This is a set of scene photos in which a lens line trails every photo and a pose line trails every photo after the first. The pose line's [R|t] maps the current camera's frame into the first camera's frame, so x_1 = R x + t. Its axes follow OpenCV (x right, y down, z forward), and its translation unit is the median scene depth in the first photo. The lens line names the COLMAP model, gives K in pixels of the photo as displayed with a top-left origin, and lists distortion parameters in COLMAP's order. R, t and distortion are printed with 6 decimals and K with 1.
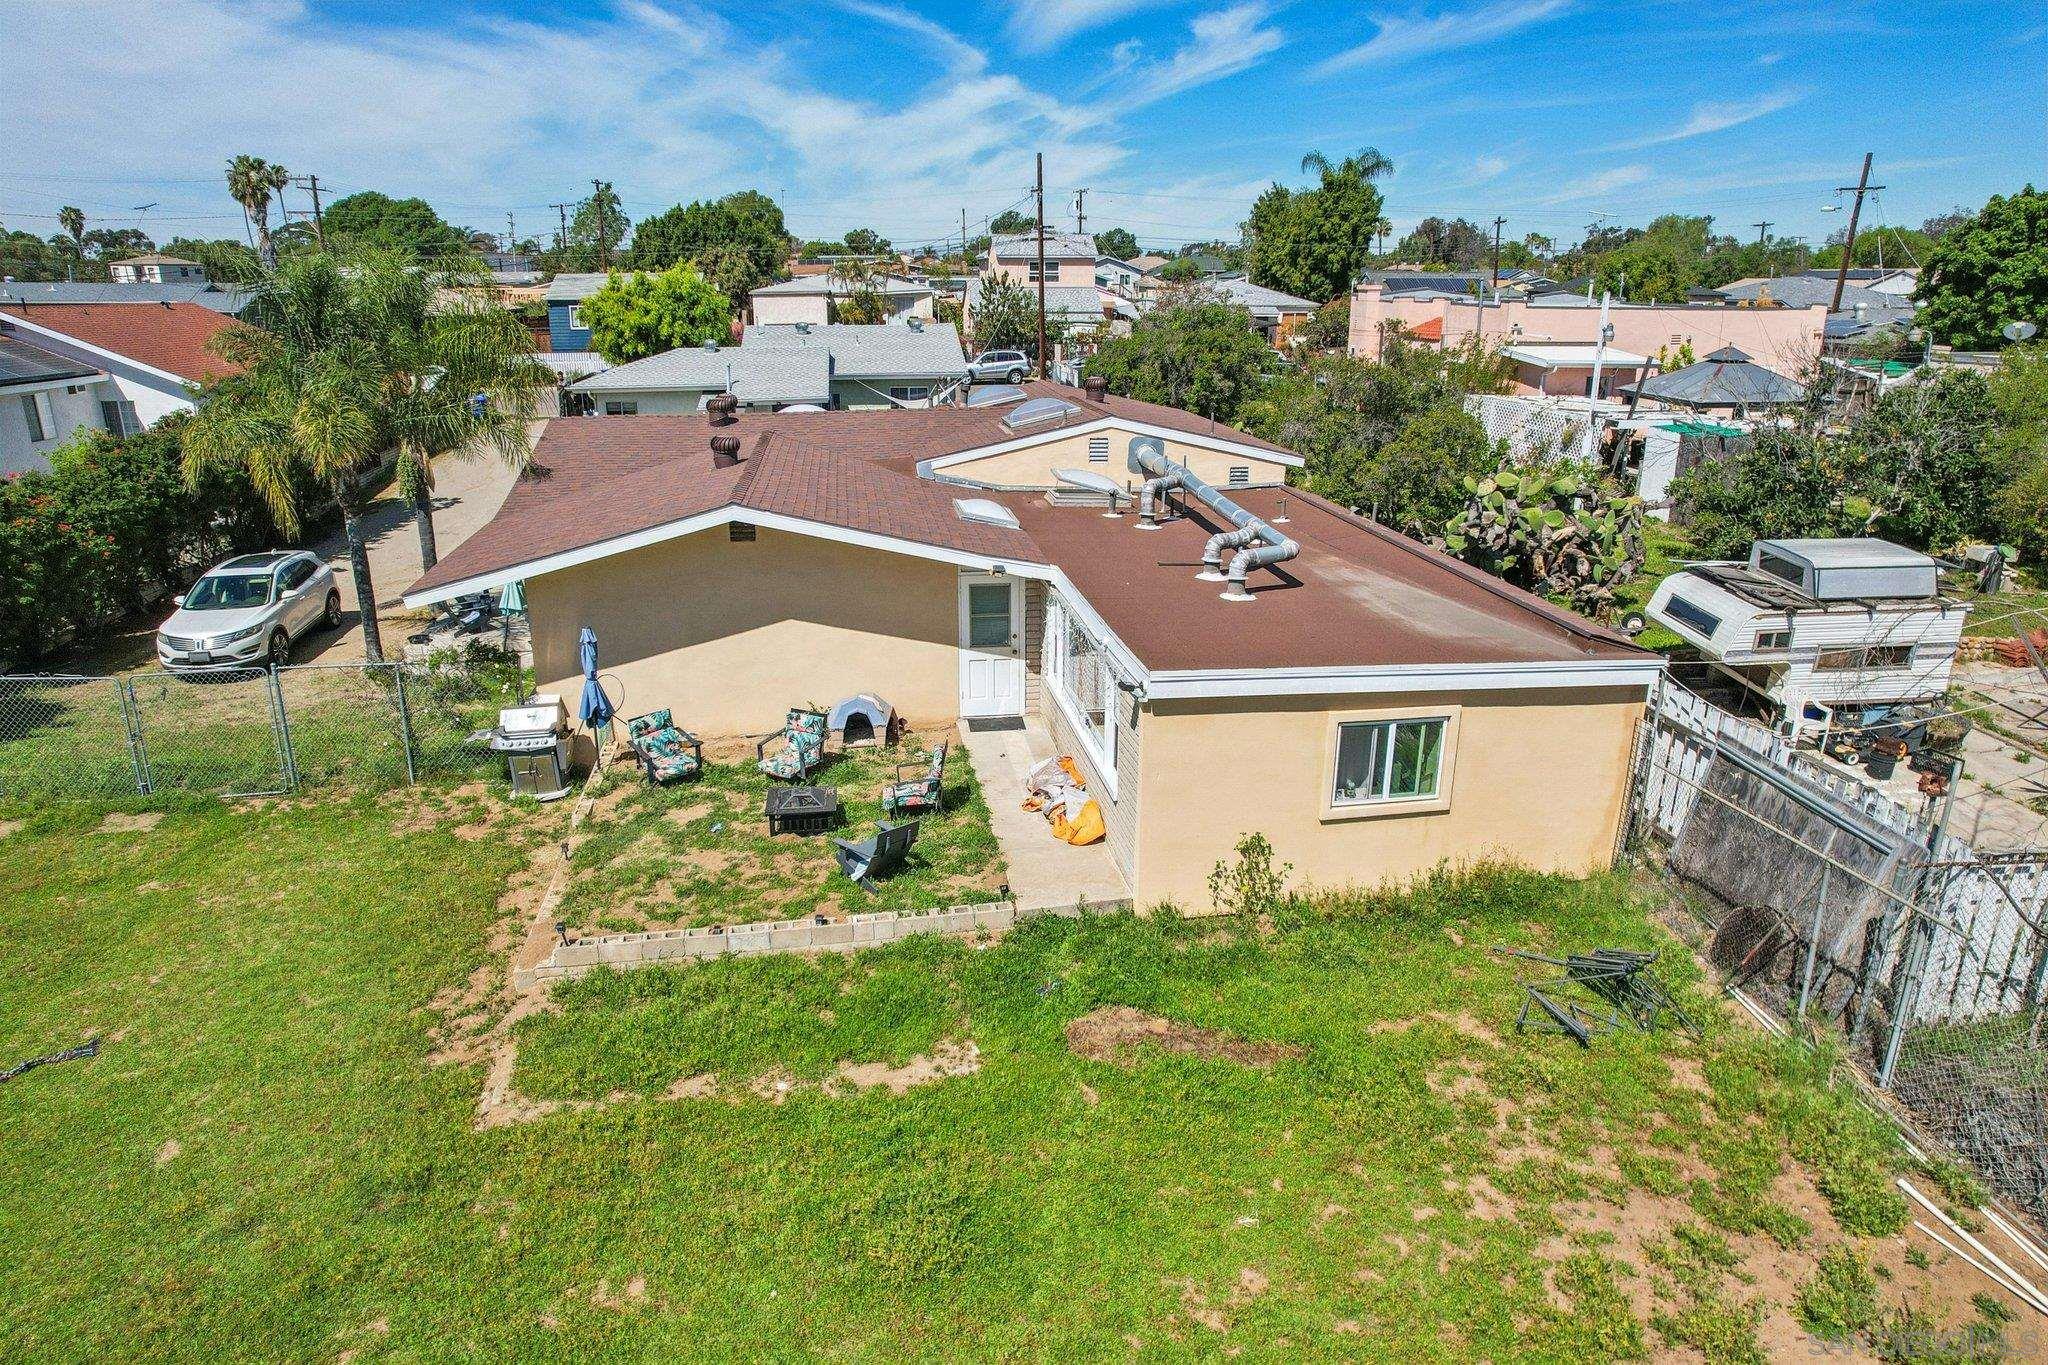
lens RADIAL K [[1257.6, 0, 1024.0], [0, 1257.6, 682.5], [0, 0, 1]] dist [-0.064972, 0.055339]
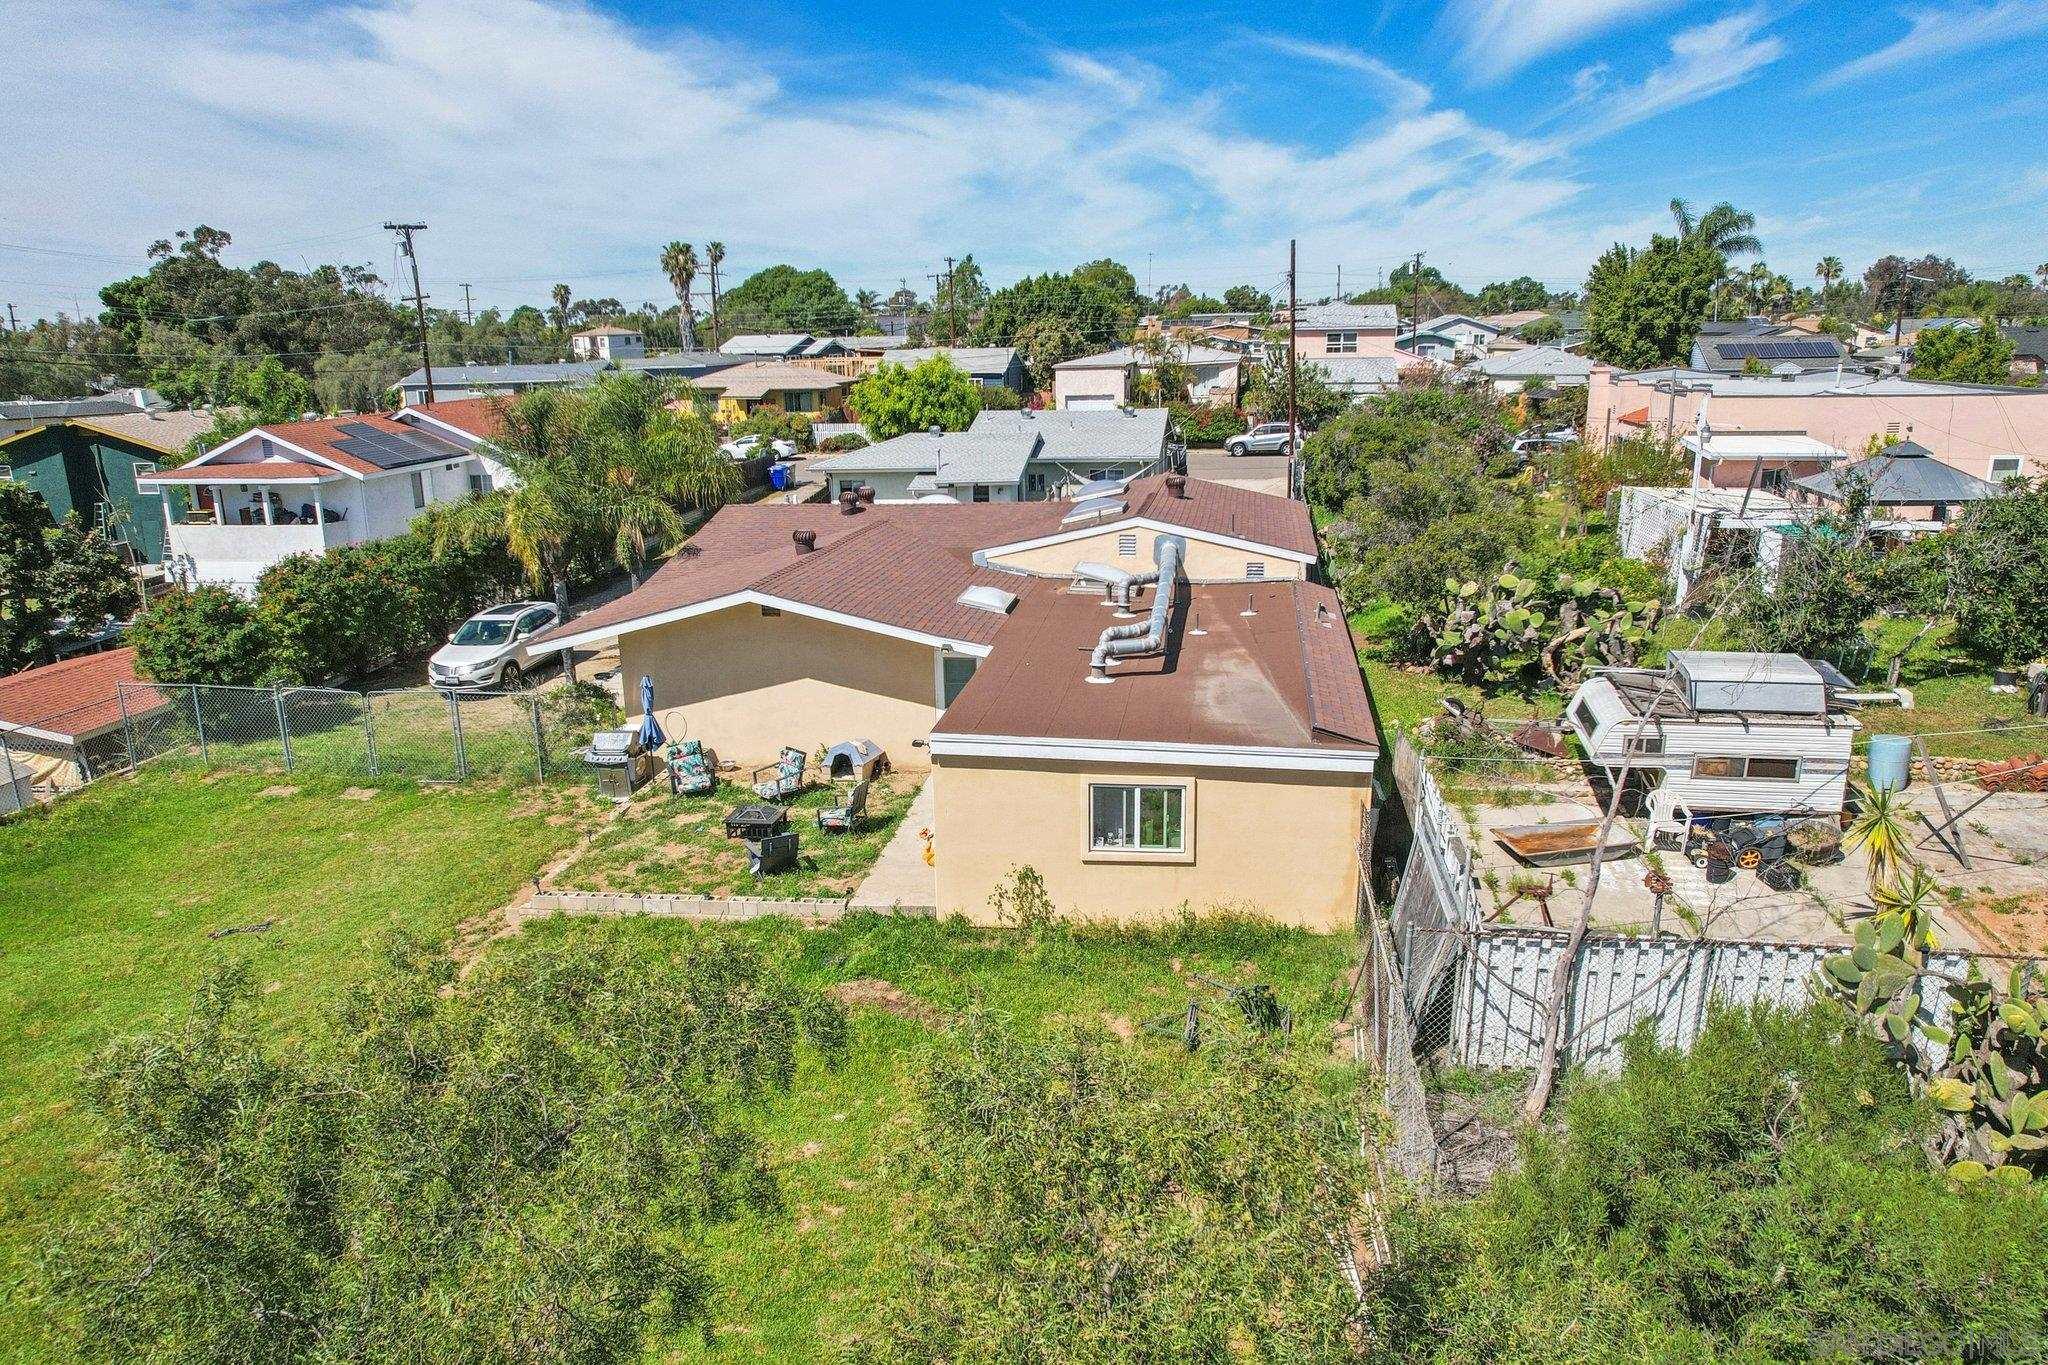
lens RADIAL K [[1257.6, 0, 1024.0], [0, 1257.6, 682.5], [0, 0, 1]] dist [-0.064972, 0.055339]
pose [[0.962091, 0.054500, -0.267227, 0.374705], [-0.066319, 0.997170, -0.035398, -0.014925], [0.264542, 0.051778, 0.962983, -0.179452]]
